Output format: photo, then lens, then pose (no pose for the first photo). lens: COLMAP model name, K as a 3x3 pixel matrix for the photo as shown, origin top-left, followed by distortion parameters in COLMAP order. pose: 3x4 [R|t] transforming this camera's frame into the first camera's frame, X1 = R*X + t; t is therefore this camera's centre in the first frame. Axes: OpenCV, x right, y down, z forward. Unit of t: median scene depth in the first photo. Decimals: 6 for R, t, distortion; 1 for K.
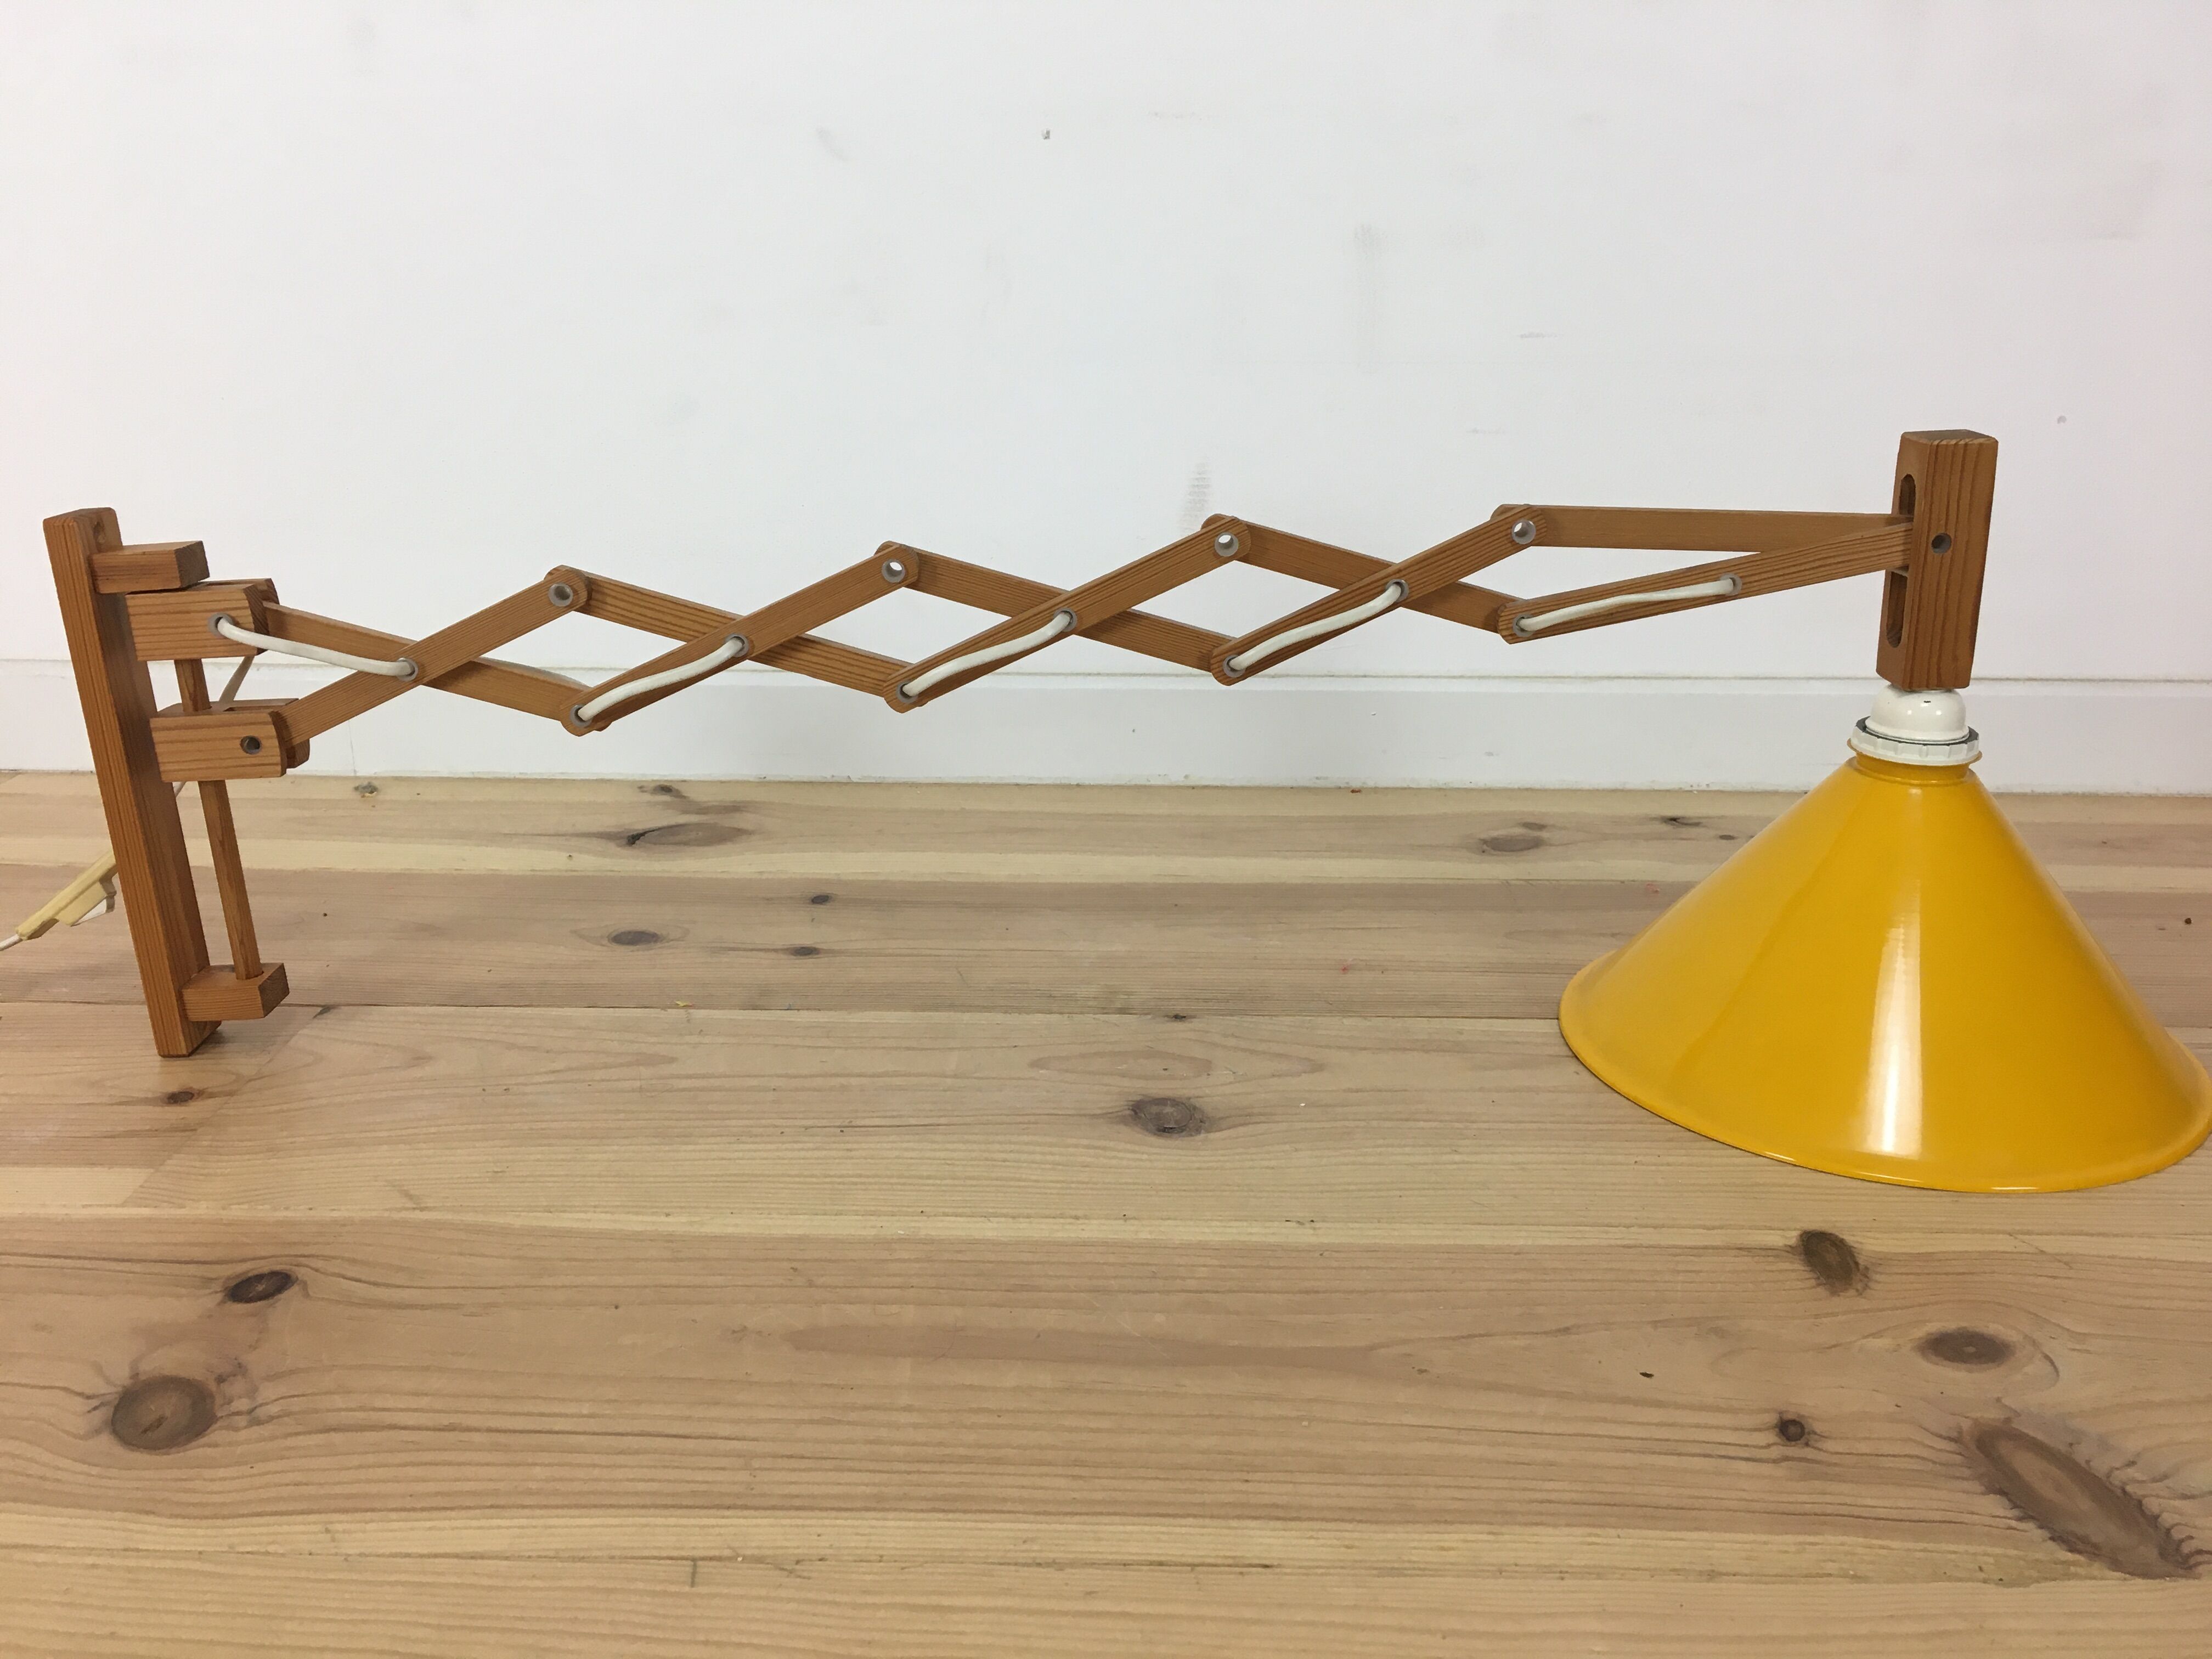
lens RADIAL K [[2034.8, 0, 1105.1], [0, 2034.8, 818.5], [0, 0, 1]] dist [0.071446, -0.144597]
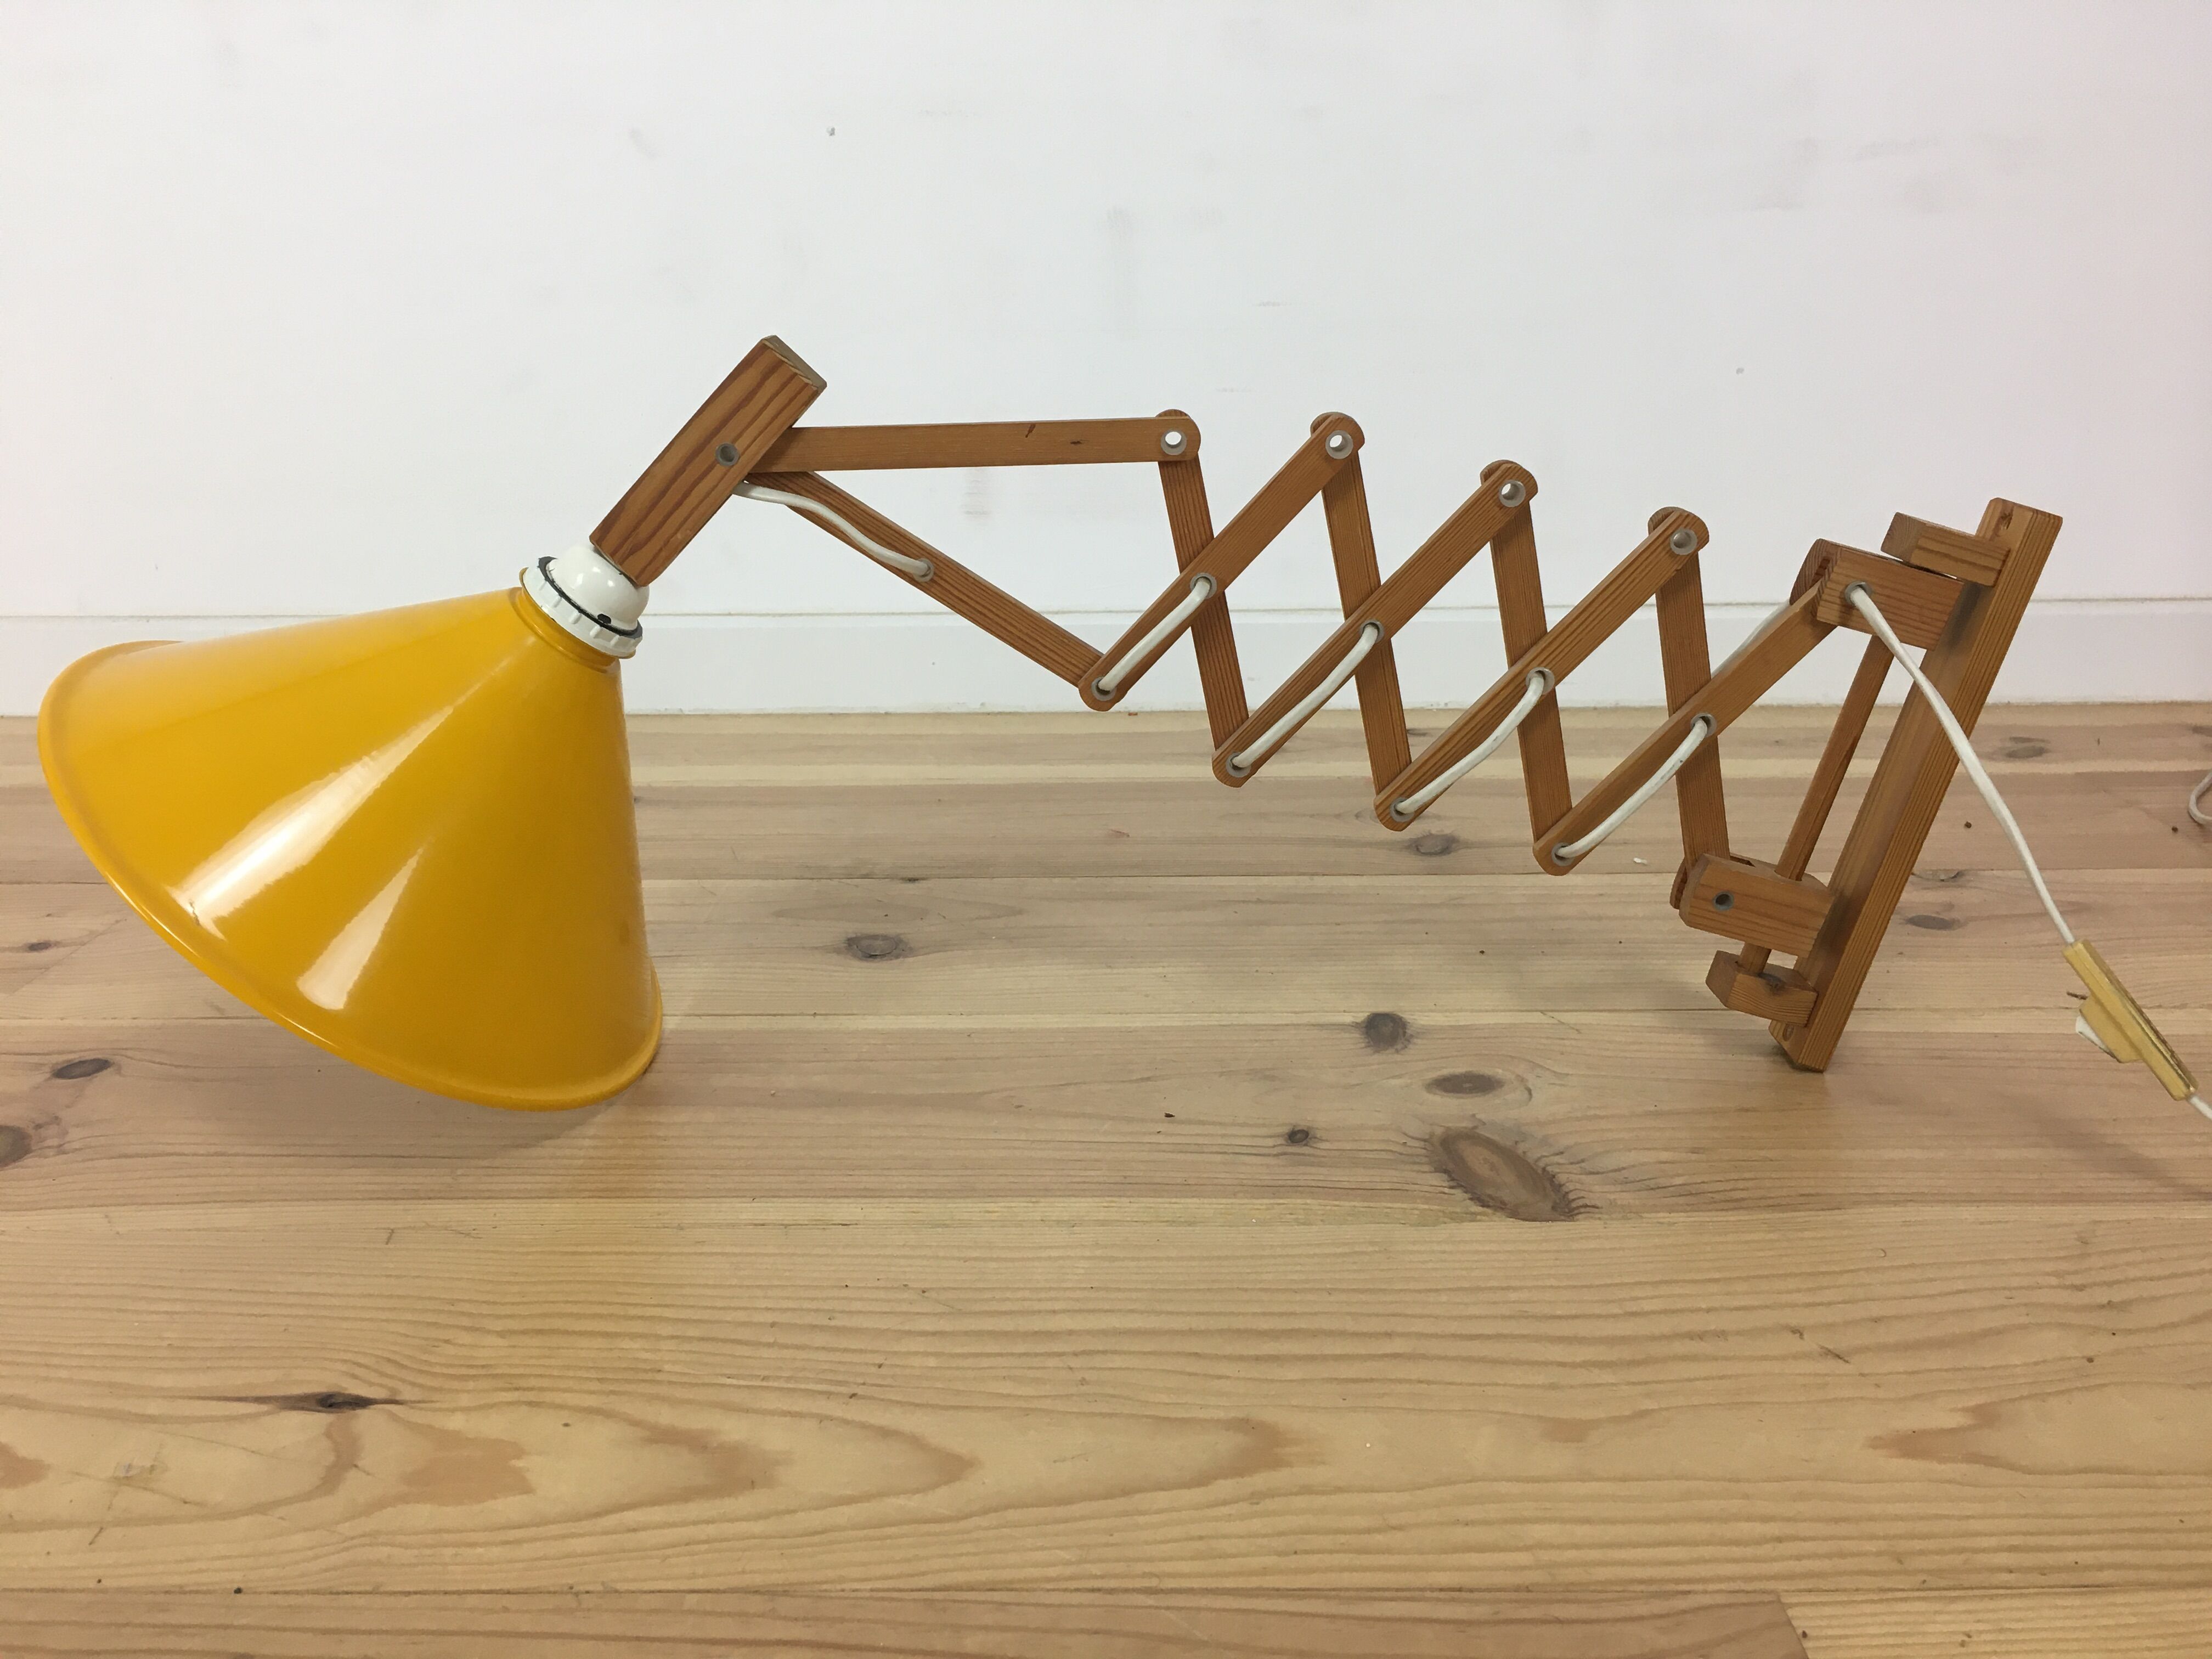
lens RADIAL K [[2034.8, 0, 1119.5], [0, 2034.8, 827.3], [0, 0, 1]] dist [0.071446, -0.144597]
pose [[0.999843, -0.017055, 0.004779, 0.206005], [0.017090, 0.999826, -0.007515, 0.107932], [-0.004650, 0.007596, 0.999960, -0.227693]]
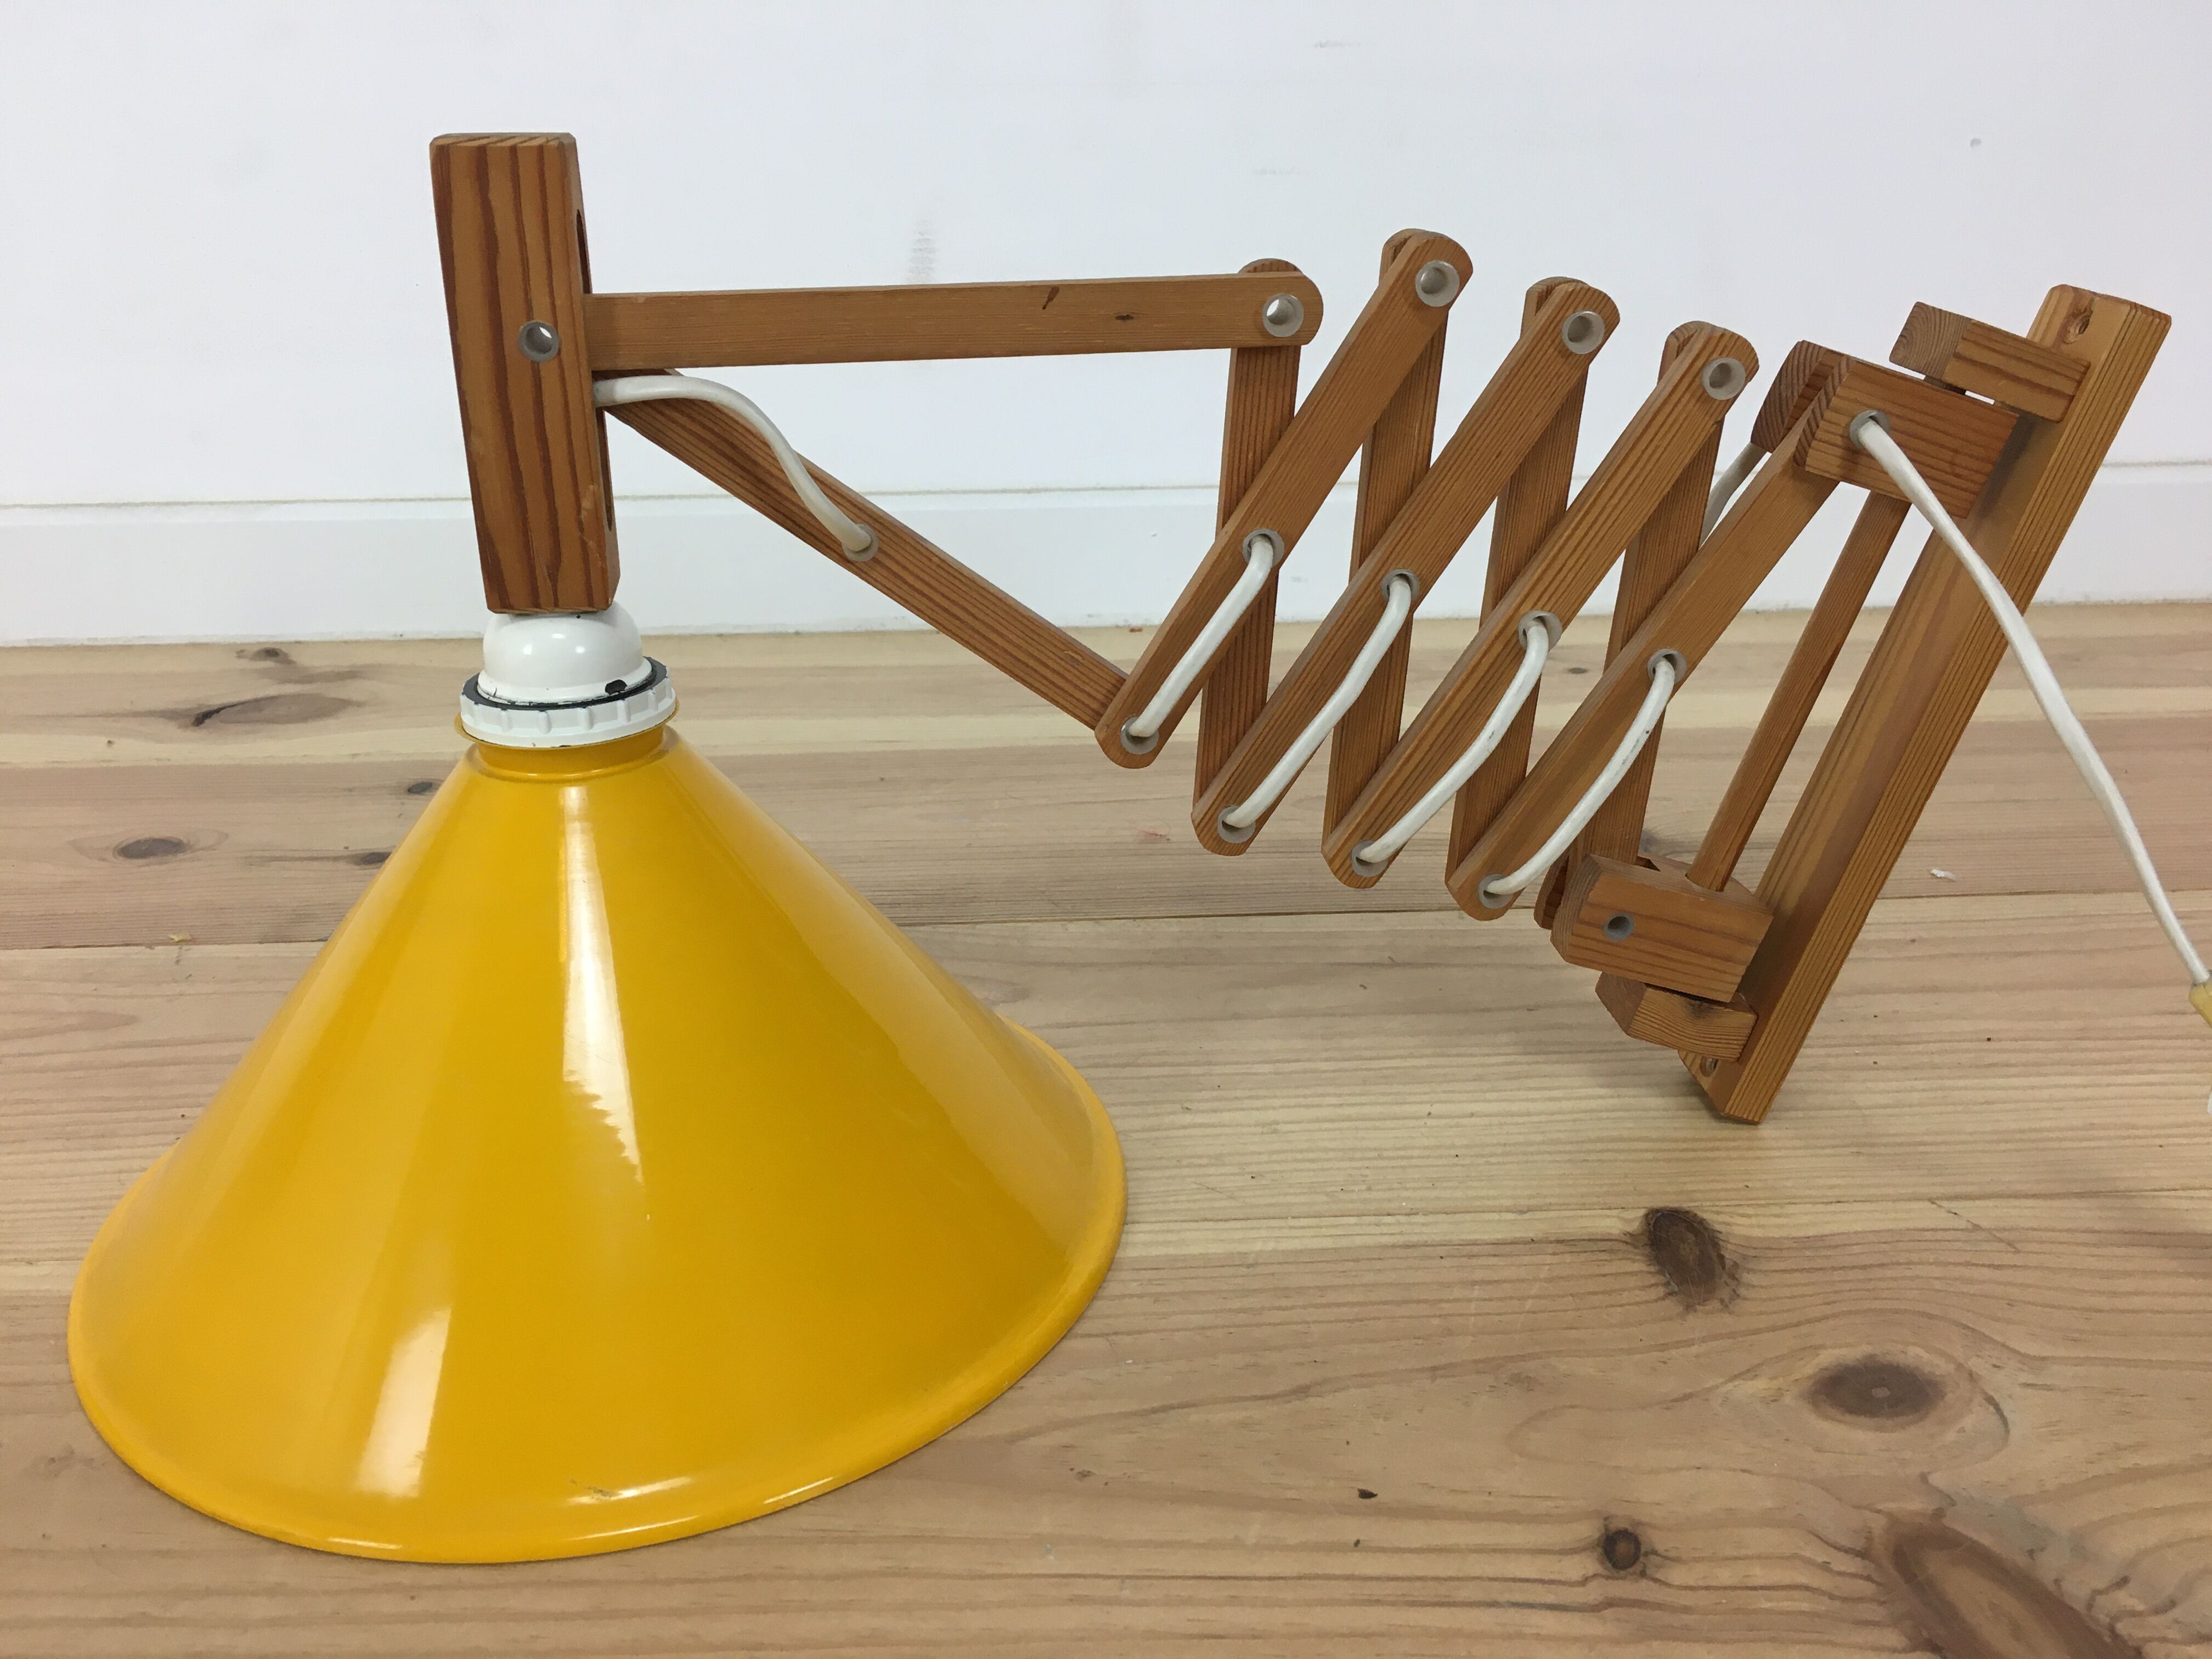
lens RADIAL K [[2034.8, 0, 1124.4], [0, 2034.8, 830.7], [0, 0, 1]] dist [0.071446, -0.144597]
pose [[0.997934, -0.036736, 0.052713, 0.136067], [0.032680, 0.996585, 0.075837, 0.009087], [-0.055318, -0.073958, 0.995726, 0.335854]]
